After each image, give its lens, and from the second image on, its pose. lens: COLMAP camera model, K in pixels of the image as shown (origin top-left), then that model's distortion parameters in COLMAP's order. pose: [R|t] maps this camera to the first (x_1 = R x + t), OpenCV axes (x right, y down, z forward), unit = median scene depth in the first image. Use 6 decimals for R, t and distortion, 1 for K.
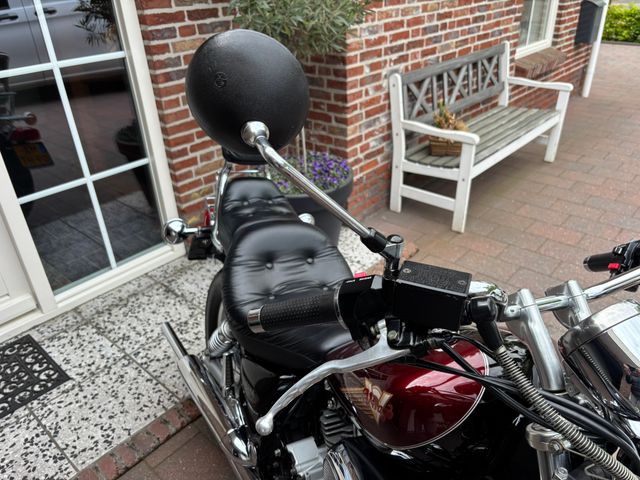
lens RADIAL K [[491.7, 0, 324.9], [0, 491.7, 236.9], [0, 0, 1]] dist [0.056070, -0.083159]
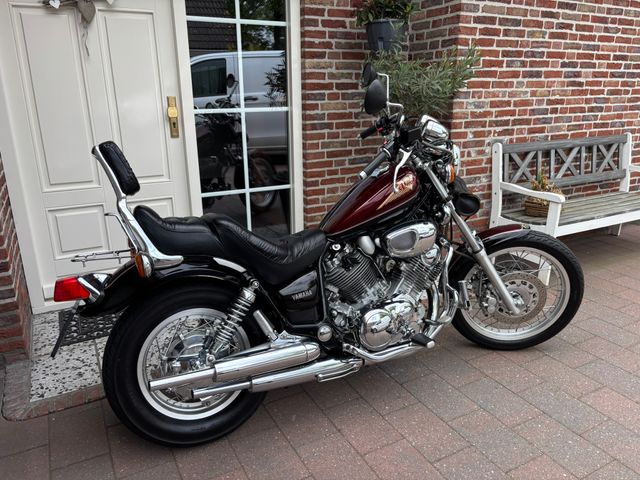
lens RADIAL K [[484.7, 0, 320.5], [0, 484.7, 238.1], [0, 0, 1]] dist [0.069840, -0.077517]
pose [[0.939396, 0.131499, -0.316611, 0.152764], [-0.190573, 0.967978, -0.163404, 0.175138], [0.284985, 0.213839, 0.934375, -0.179626]]
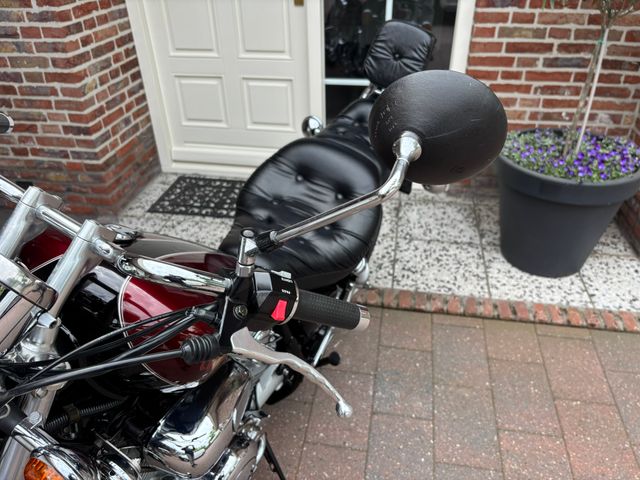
lens RADIAL K [[491.7, 0, 324.9], [0, 491.7, 236.9], [0, 0, 1]] dist [0.056070, -0.083159]
pose [[0.533762, 0.491332, -0.688252, 0.326041], [-0.413855, 0.861535, 0.294078, -0.078374], [0.737443, 0.127869, 0.663195, 0.186491]]
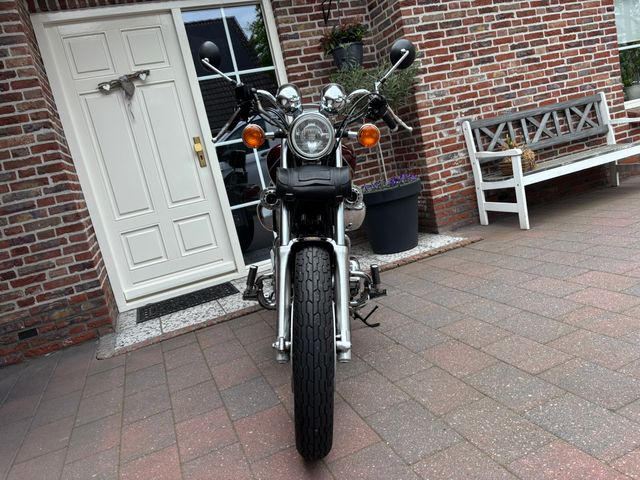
lens RADIAL K [[493.9, 0, 323.5], [0, 493.9, 238.5], [0, 0, 1]] dist [0.057475, -0.049510]
pose [[0.880184, -0.070939, -0.469302, 0.451622], [-0.057631, 0.965478, -0.254028, 0.394997], [0.471122, 0.250638, 0.845710, -0.315874]]
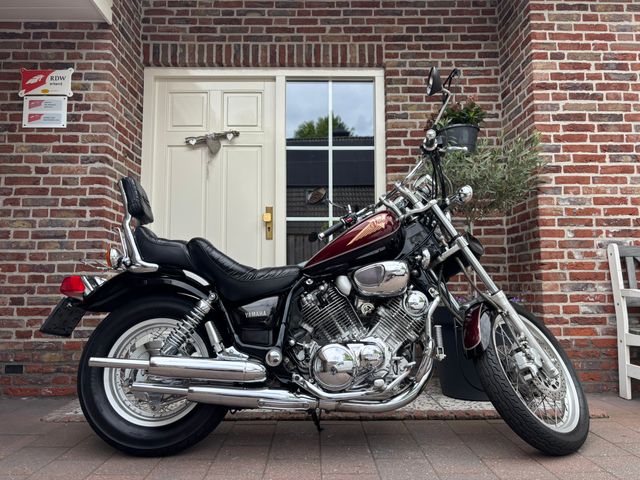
lens RADIAL K [[499.2, 0, 320.0], [0, 499.2, 240.0], [0, 0, 1]] dist [0.075404, -0.082353]
pose [[0.680086, -0.036338, -0.732231, 0.520798], [-0.372709, 0.842938, -0.388000, 0.300308], [0.631324, 0.536782, 0.559727, 0.051128]]
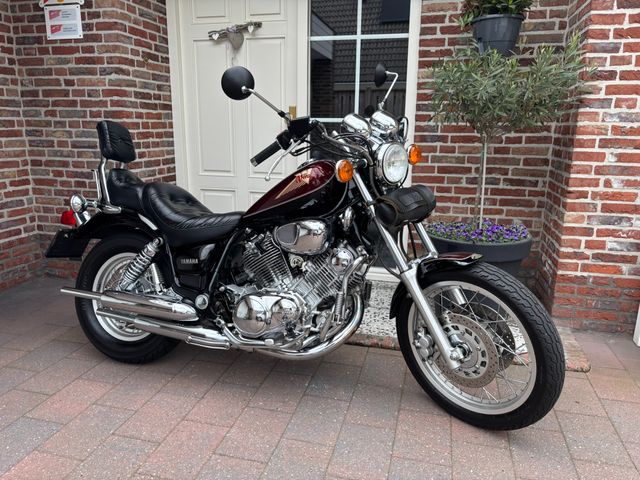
lens RADIAL K [[485.4, 0, 320.0], [0, 485.4, 240.0], [0, 0, 1]] dist [0.036683, -0.038817]
pose [[0.463424, 0.246821, -0.851068, 0.633224], [-0.453206, 0.891329, 0.011717, 0.022778], [0.761474, 0.380280, 0.524924, 0.188580]]
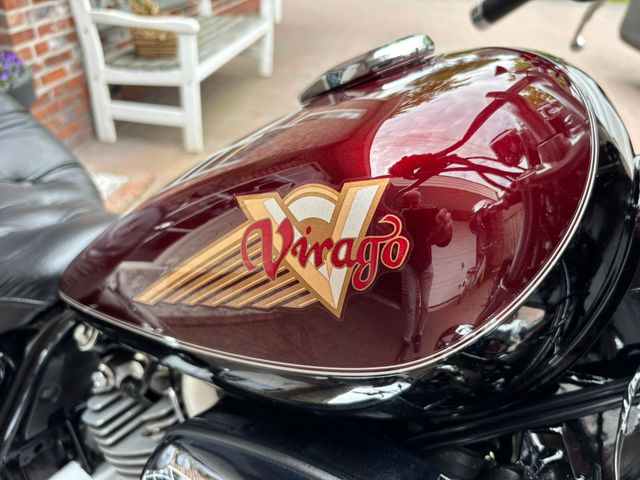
lens RADIAL K [[491.7, 0, 324.9], [0, 491.7, 236.9], [0, 0, 1]] dist [0.056070, -0.083159]
pose [[0.827310, -0.224214, 0.515060, -0.010111], [0.189255, 0.974538, 0.120243, 0.078028], [-0.528906, -0.002001, 0.848678, 0.200753]]
